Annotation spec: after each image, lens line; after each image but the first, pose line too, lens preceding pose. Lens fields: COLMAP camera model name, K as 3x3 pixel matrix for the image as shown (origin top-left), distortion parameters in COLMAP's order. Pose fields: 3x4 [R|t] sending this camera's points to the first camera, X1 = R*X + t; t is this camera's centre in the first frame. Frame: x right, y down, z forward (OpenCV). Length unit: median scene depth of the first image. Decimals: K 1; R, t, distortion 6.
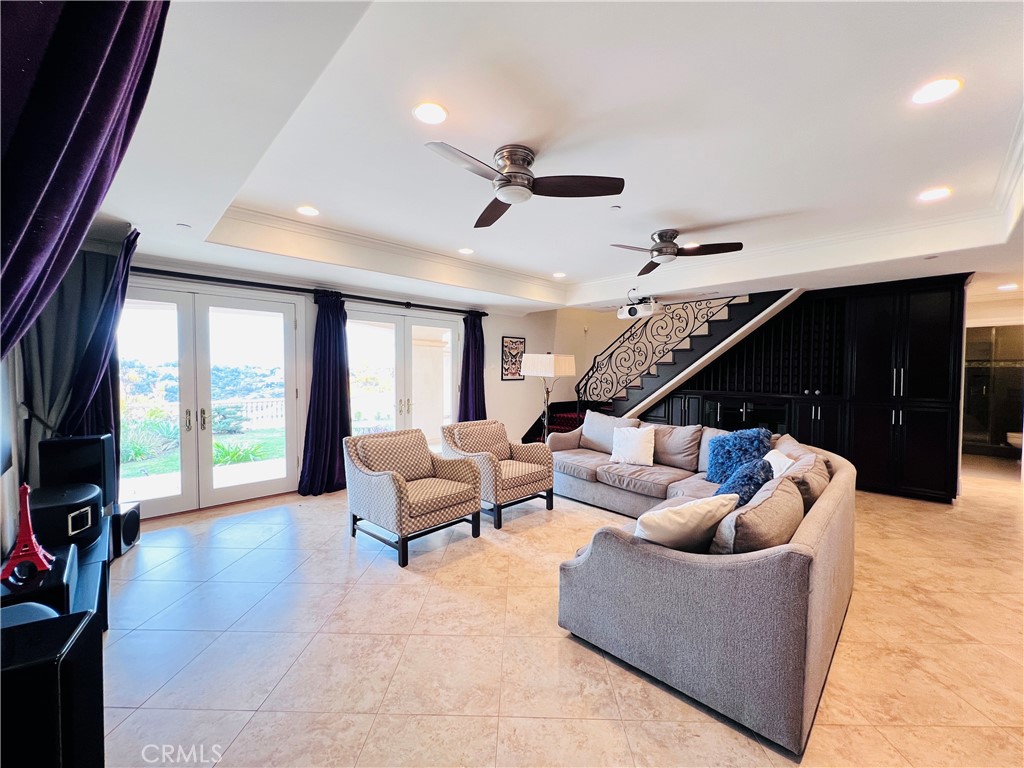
lens RADIAL K [[407.0, 0, 517.5], [0, 407.0, 384.7], [0, 0, 1]] dist [-0.006573, 0.002175]
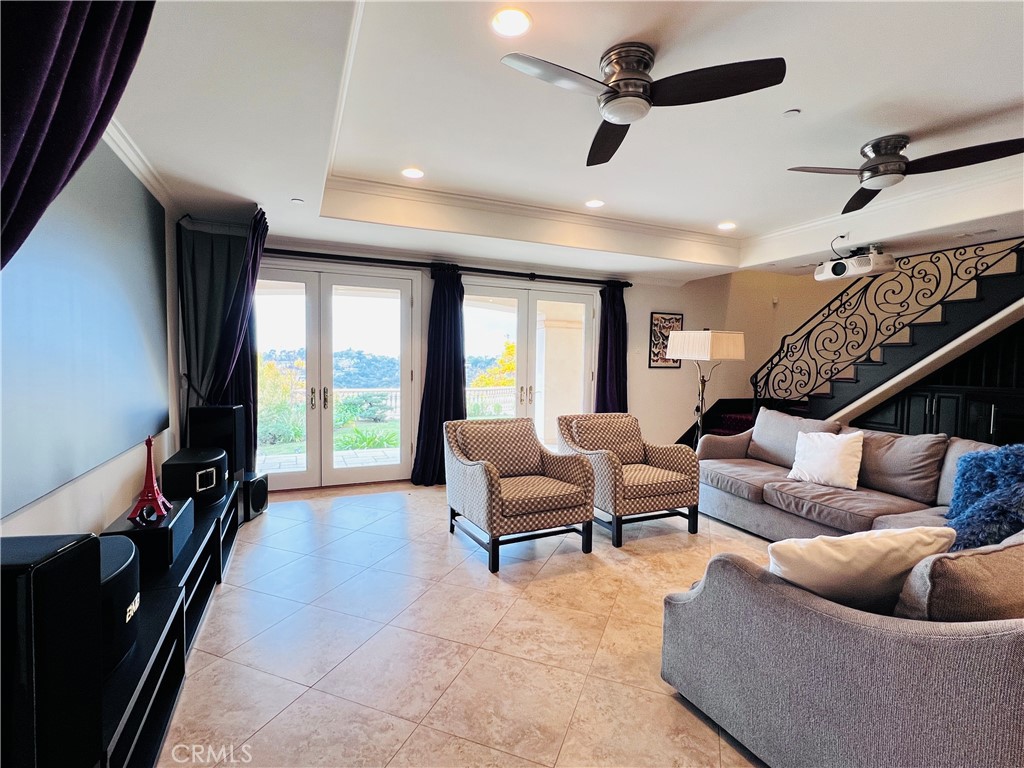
lens RADIAL K [[483.8, 0, 515.4], [0, 483.8, 386.4], [0, 0, 1]] dist [-0.004086, -0.000856]
pose [[0.936940, 0.024893, -0.348602, 0.086766], [-0.020521, 0.999658, 0.016230, 0.029337], [0.348887, -0.008053, 0.937130, 0.047736]]
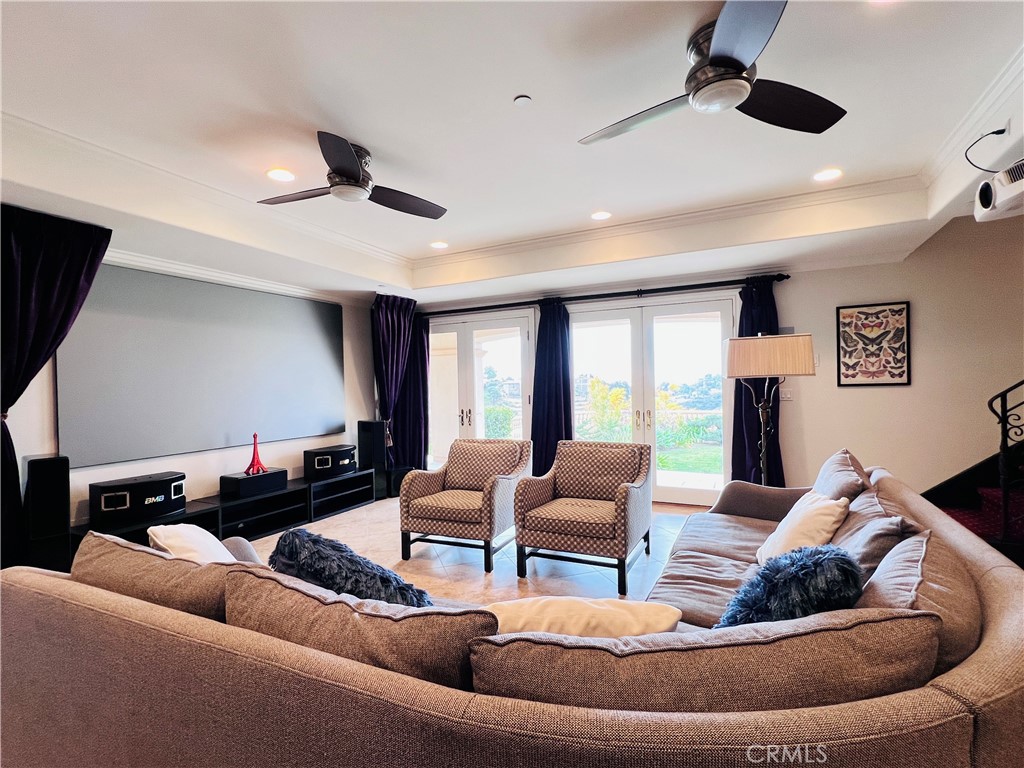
lens RADIAL K [[483.8, 0, 514.0], [0, 483.8, 378.6], [0, 0, 1]] dist [-0.004086, -0.000856]
pose [[0.323989, -0.021903, -0.945807, 0.825231], [-0.011569, 0.999566, -0.027110, 0.004010], [0.945990, 0.019725, 0.323595, 0.688591]]
